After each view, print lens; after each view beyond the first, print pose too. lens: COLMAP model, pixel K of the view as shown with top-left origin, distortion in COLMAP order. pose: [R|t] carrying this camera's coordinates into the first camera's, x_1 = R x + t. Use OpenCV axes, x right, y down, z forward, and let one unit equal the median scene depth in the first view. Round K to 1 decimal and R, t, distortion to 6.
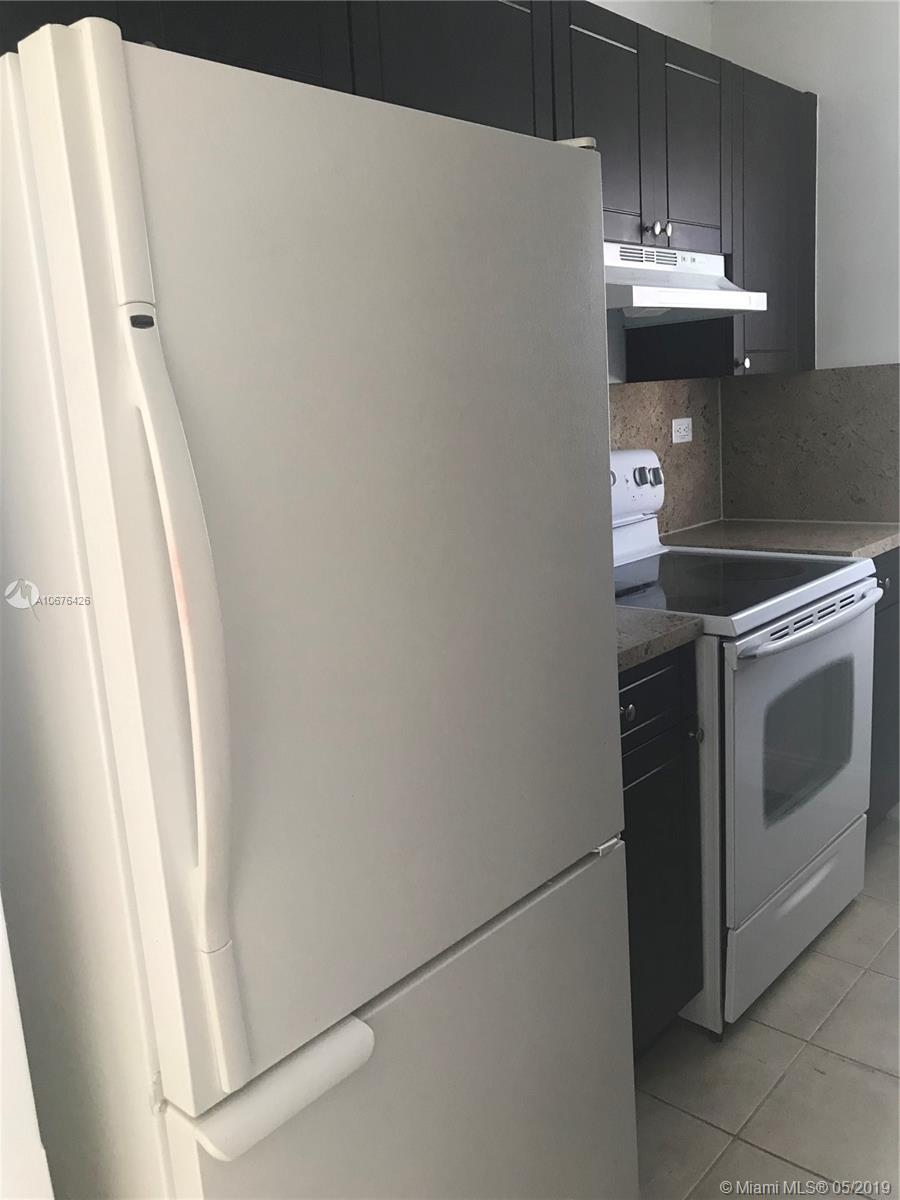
lens RADIAL K [[986.6, 0, 450.0], [0, 986.6, 600.0], [0, 0, 1]] dist [0.063116, -0.128314]
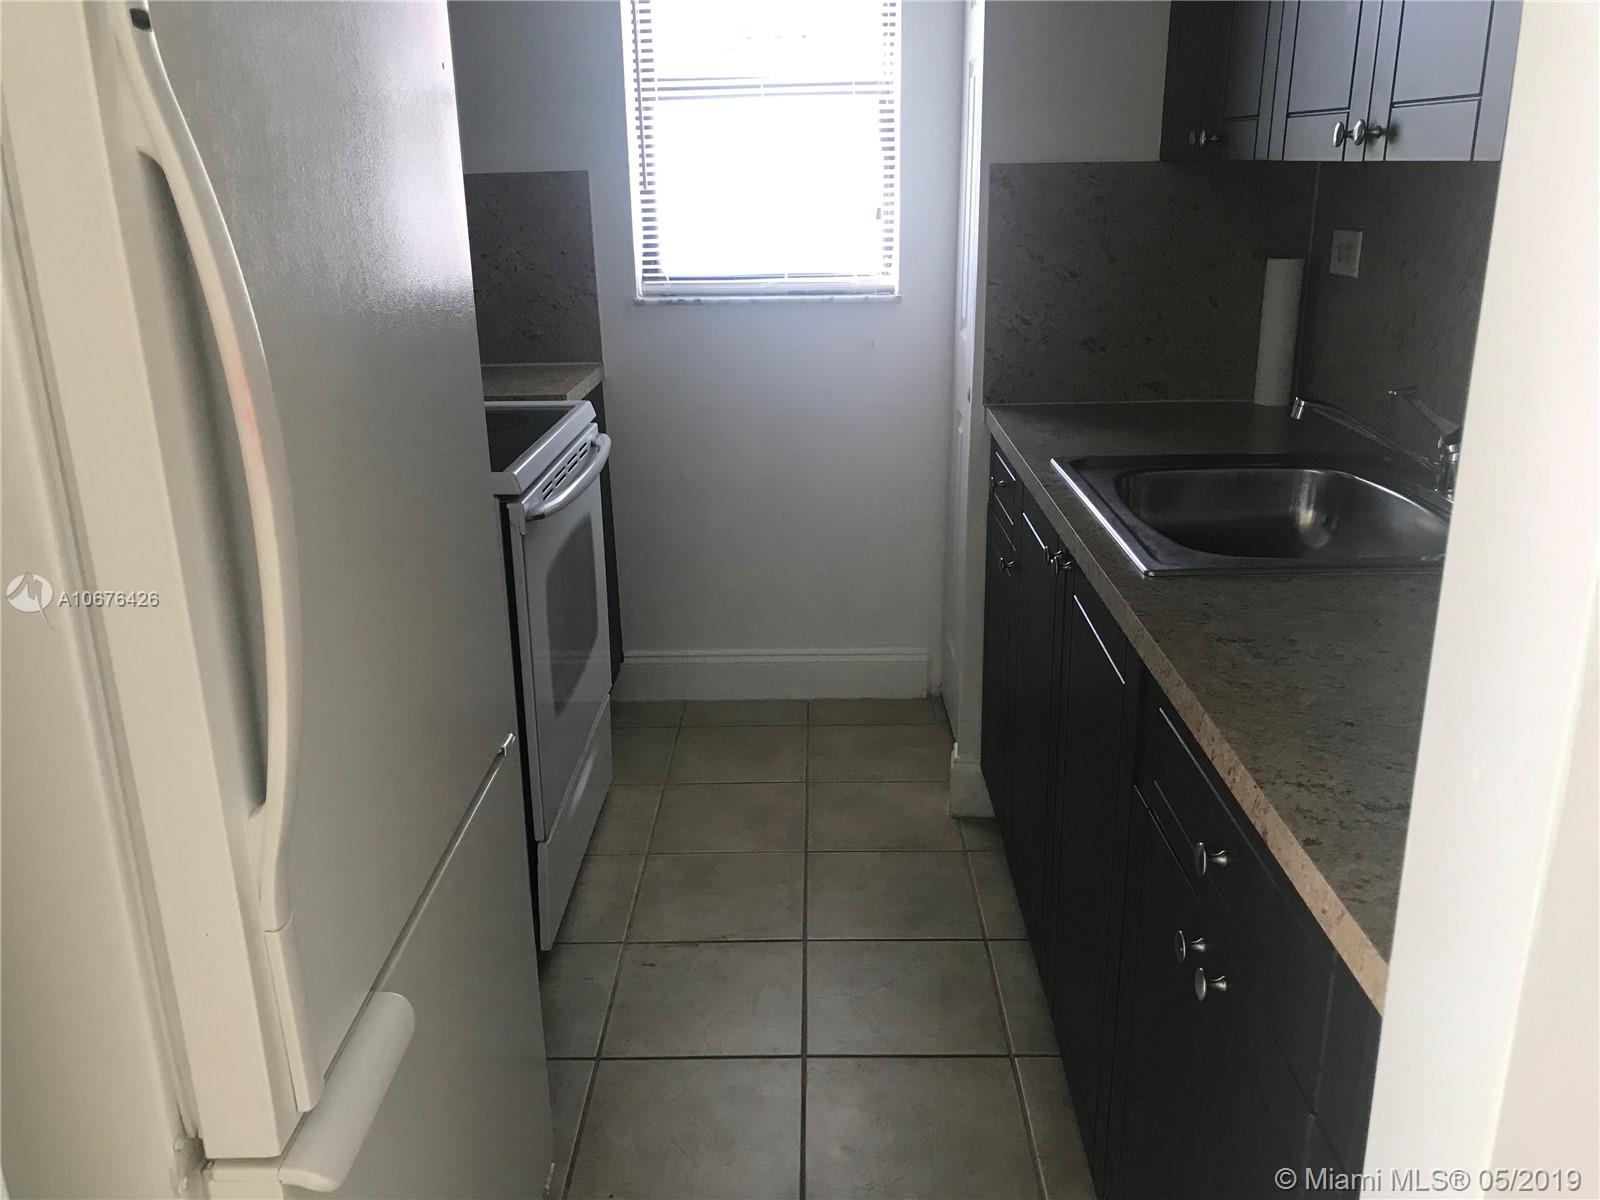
lens RADIAL K [[1315.4, 0, 800.0], [0, 1315.4, 600.0], [0, 0, 1]] dist [0.063116, -0.128314]
pose [[0.741232, -0.151609, 0.653903, -0.266501], [0.100440, 0.988243, 0.115272, 0.019491], [-0.663691, -0.019765, 0.747745, 0.008613]]
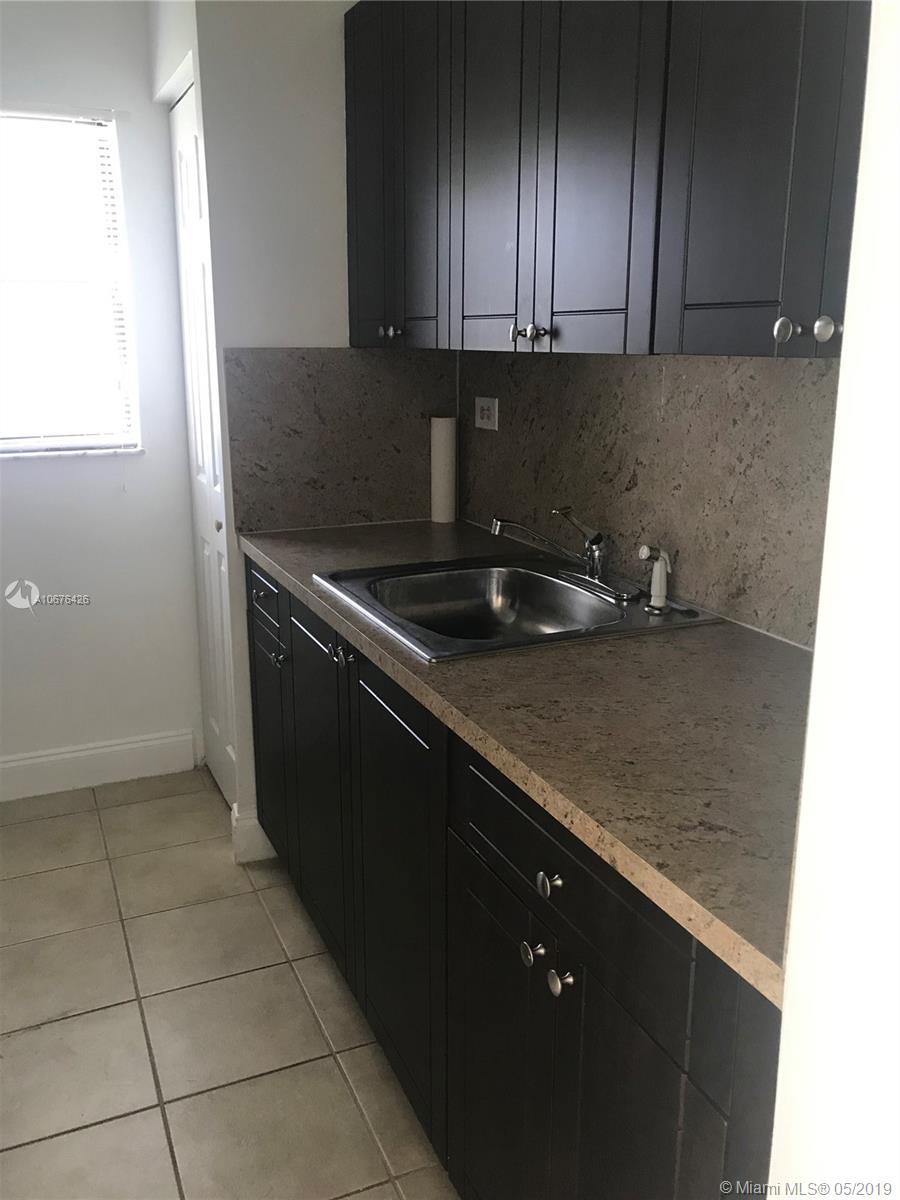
lens RADIAL K [[986.6, 0, 450.0], [0, 986.6, 600.0], [0, 0, 1]] dist [0.063116, -0.128314]
pose [[0.397529, -0.164218, 0.902775, -0.275009], [0.163869, 0.980744, 0.106242, -0.010657], [-0.902839, 0.105703, 0.416784, 0.122923]]
